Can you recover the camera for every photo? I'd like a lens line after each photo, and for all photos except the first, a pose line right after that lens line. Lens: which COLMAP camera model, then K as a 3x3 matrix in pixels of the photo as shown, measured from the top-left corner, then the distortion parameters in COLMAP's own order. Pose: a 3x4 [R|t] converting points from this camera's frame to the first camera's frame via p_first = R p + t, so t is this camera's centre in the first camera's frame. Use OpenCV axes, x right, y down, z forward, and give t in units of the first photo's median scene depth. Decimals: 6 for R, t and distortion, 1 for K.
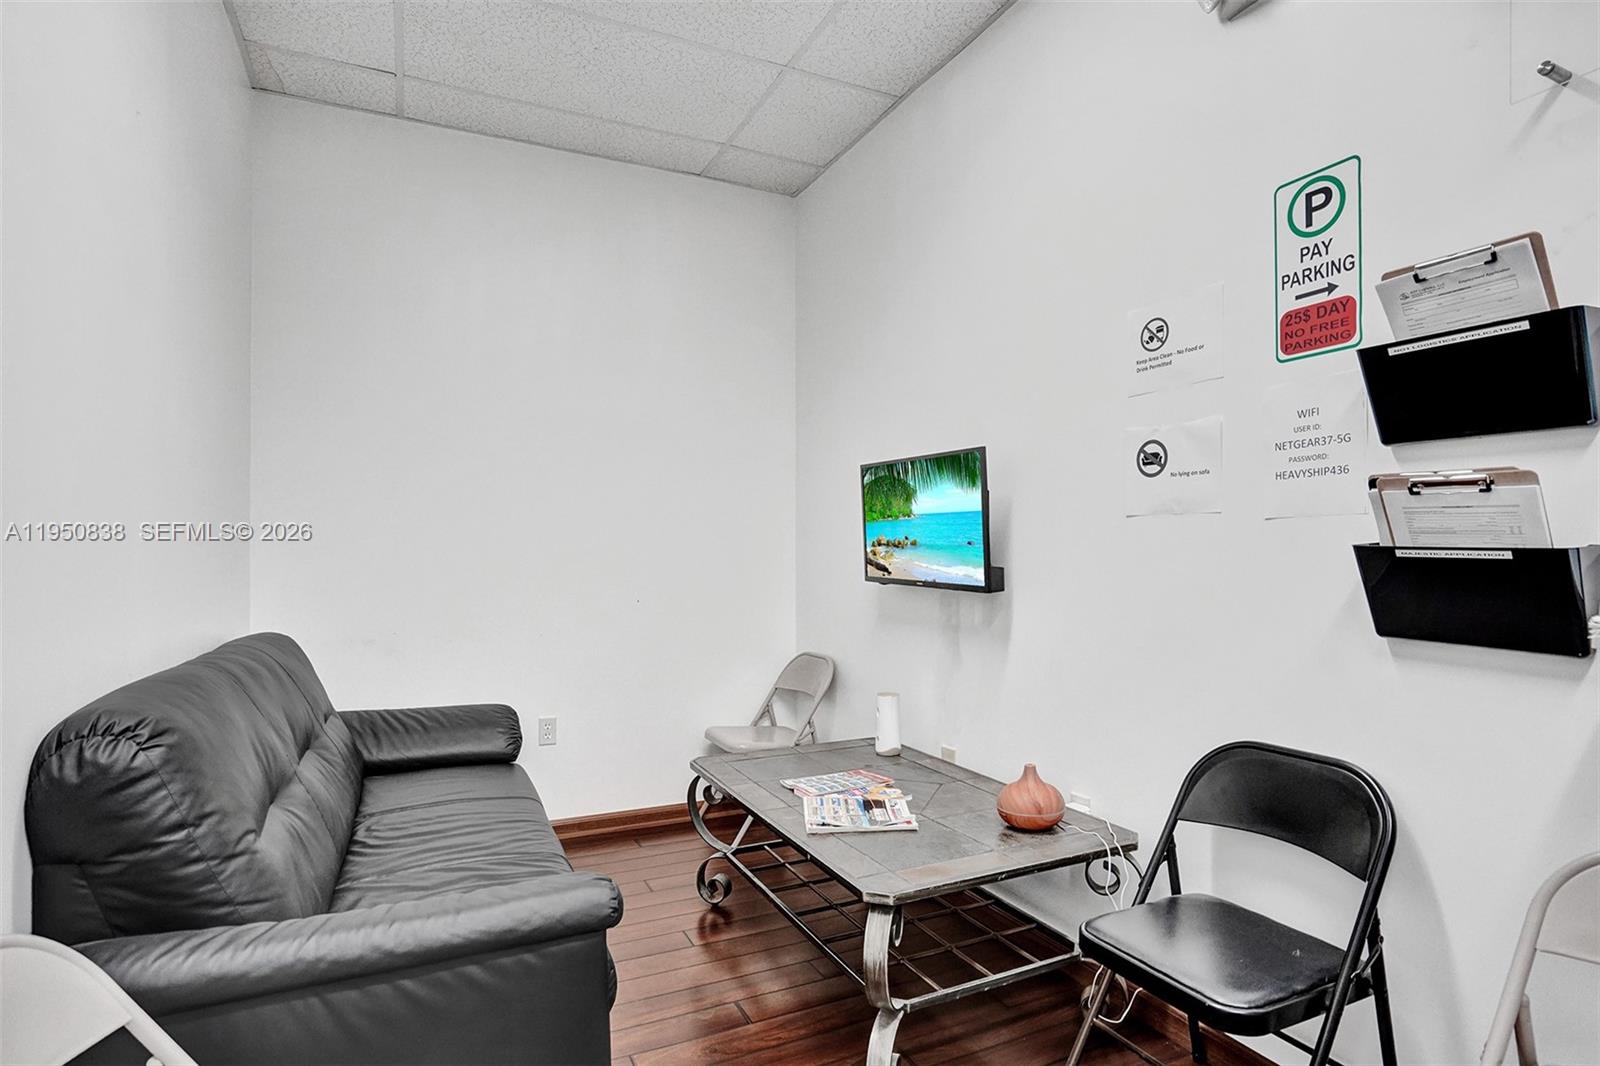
lens RADIAL K [[860.5, 0, 800.0], [0, 860.5, 533.0], [0, 0, 1]] dist [0.024168, 0.000802]
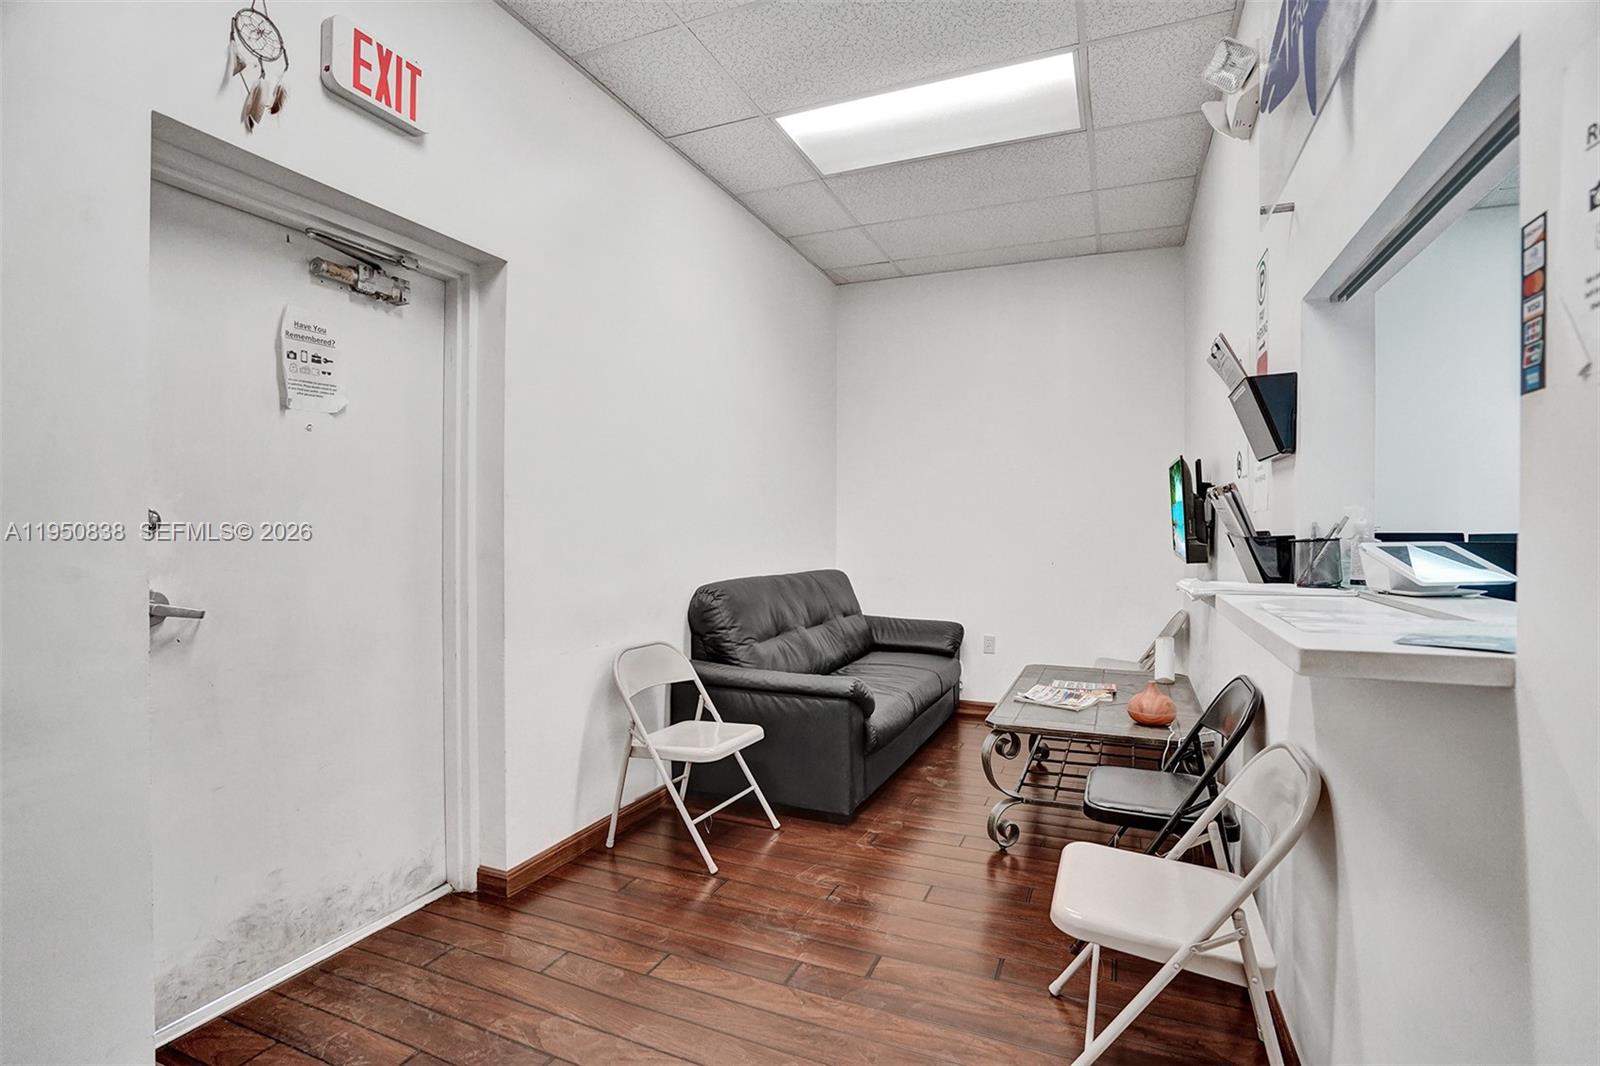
lens RADIAL K [[769.0, 0, 800.0], [0, 769.0, 533.0], [0, 0, 1]] dist [-0.002271, -0.000199]
pose [[0.674986, 0.011224, -0.737745, 1.213244], [0.010193, 0.999647, 0.024534, -0.023354], [0.737760, -0.024080, 0.674633, -0.445632]]
